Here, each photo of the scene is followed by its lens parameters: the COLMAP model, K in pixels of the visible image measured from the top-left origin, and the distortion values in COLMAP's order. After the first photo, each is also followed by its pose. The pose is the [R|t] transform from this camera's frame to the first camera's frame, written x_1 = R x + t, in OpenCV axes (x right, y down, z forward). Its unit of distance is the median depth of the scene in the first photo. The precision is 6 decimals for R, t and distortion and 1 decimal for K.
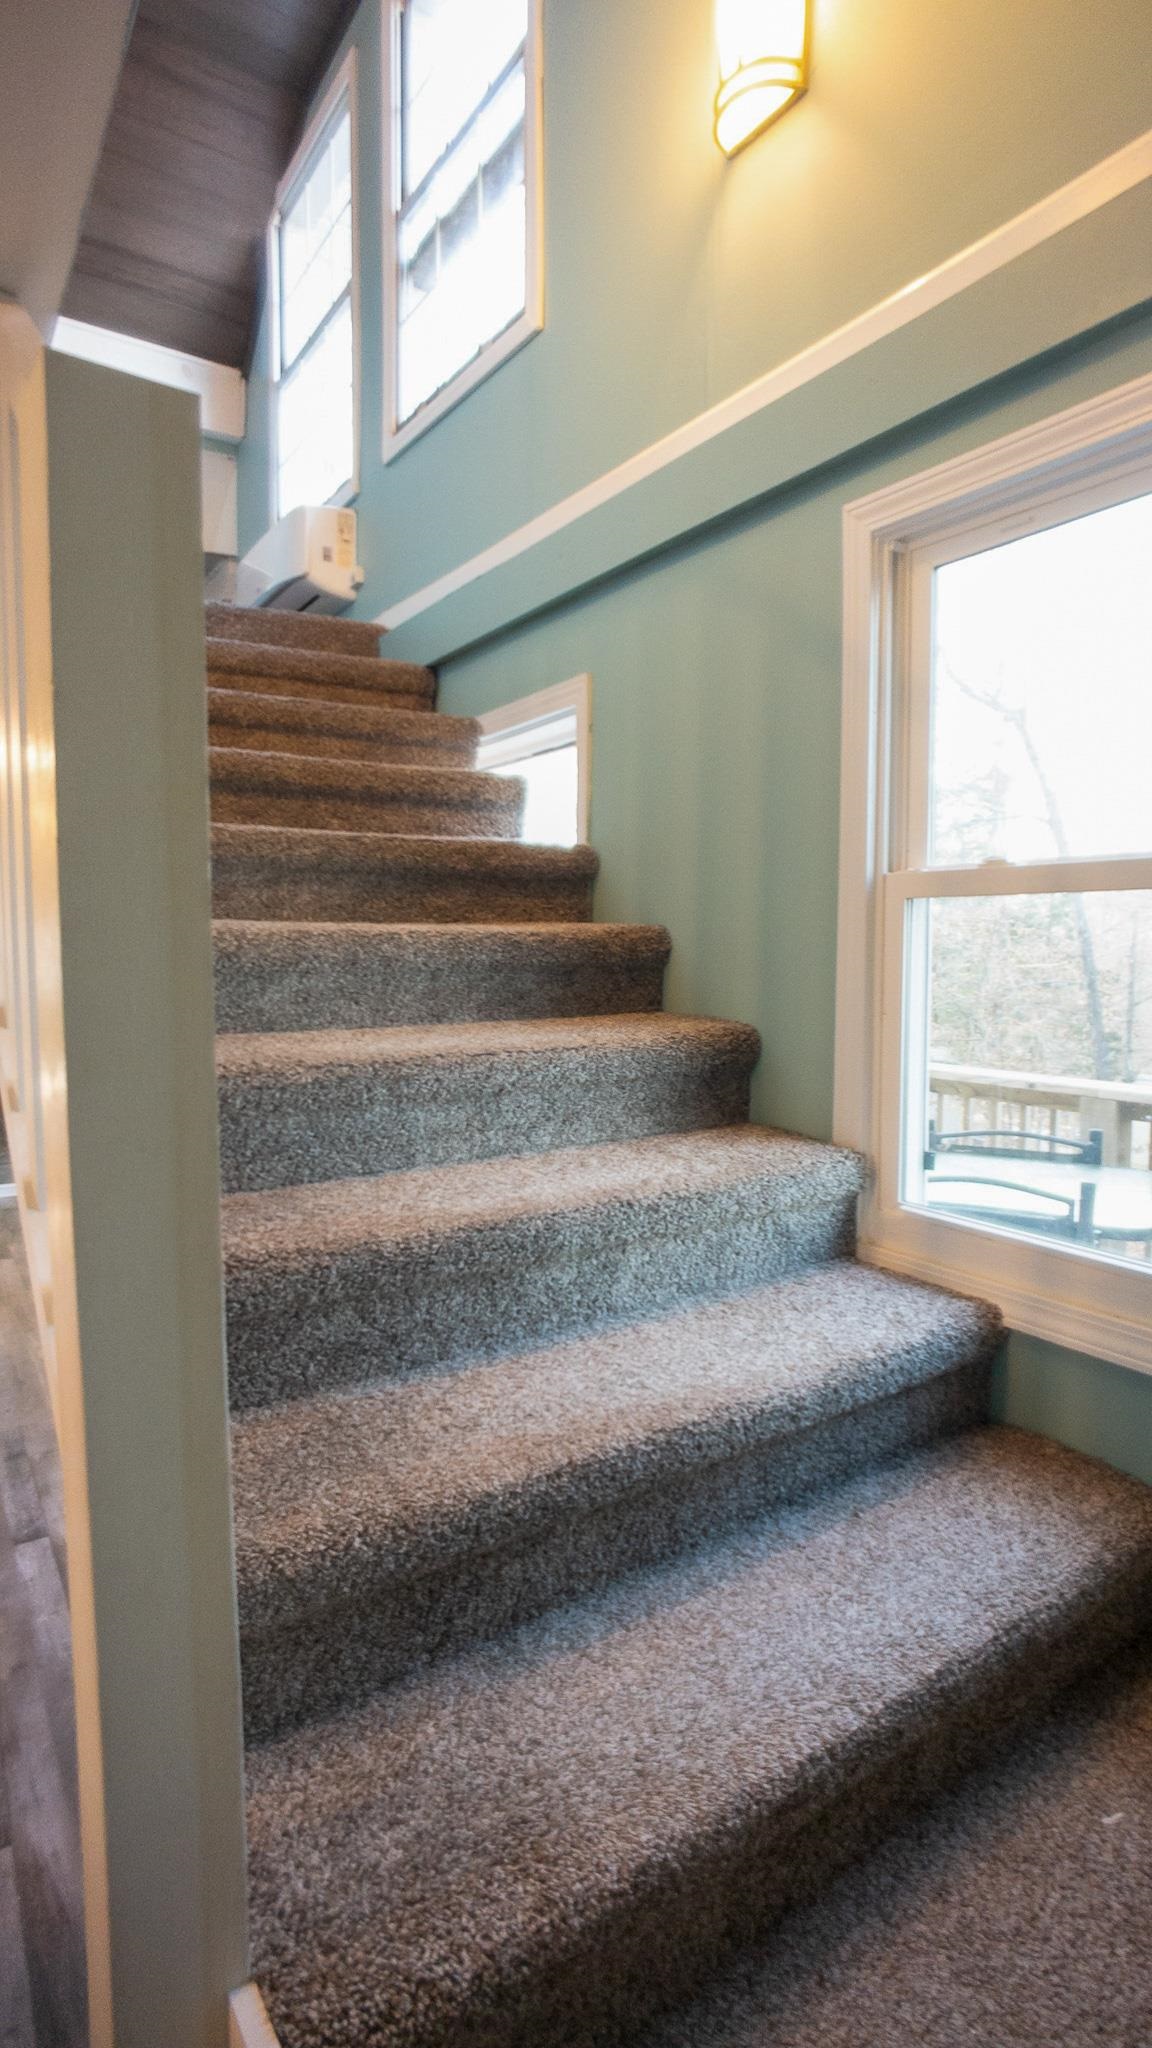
lens RADIAL K [[1068.1, 0, 463.9], [0, 1068.1, 1031.3], [0, 0, 1]] dist [-0.022464, 0.000645]
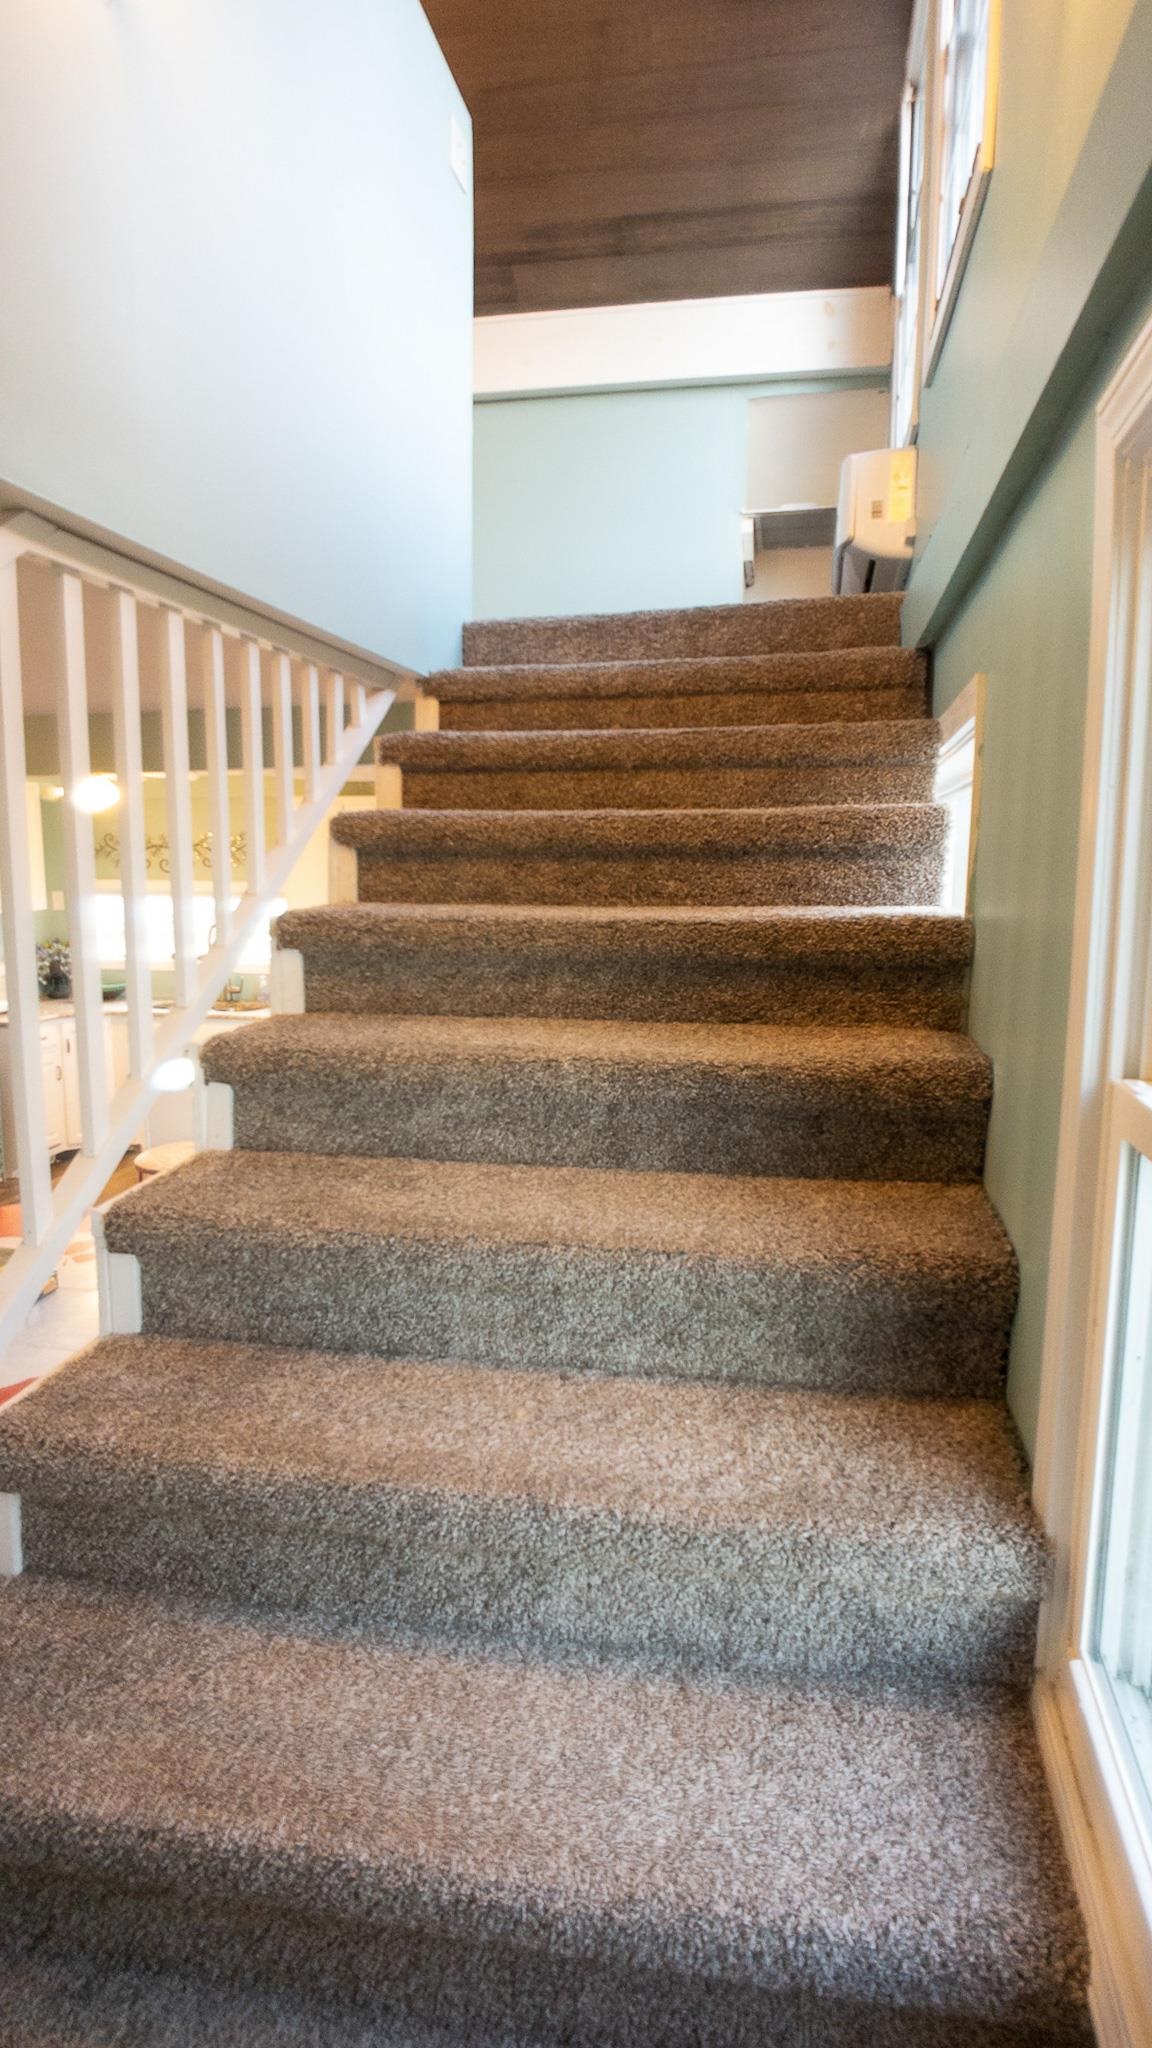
lens RADIAL K [[1068.1, 0, 463.9], [0, 1068.1, 1031.3], [0, 0, 1]] dist [-0.022464, 0.000645]
pose [[0.736042, 0.082817, -0.671851, 0.475729], [-0.046449, 0.996328, 0.071928, -0.181002], [0.675341, -0.021735, 0.737186, 0.337891]]
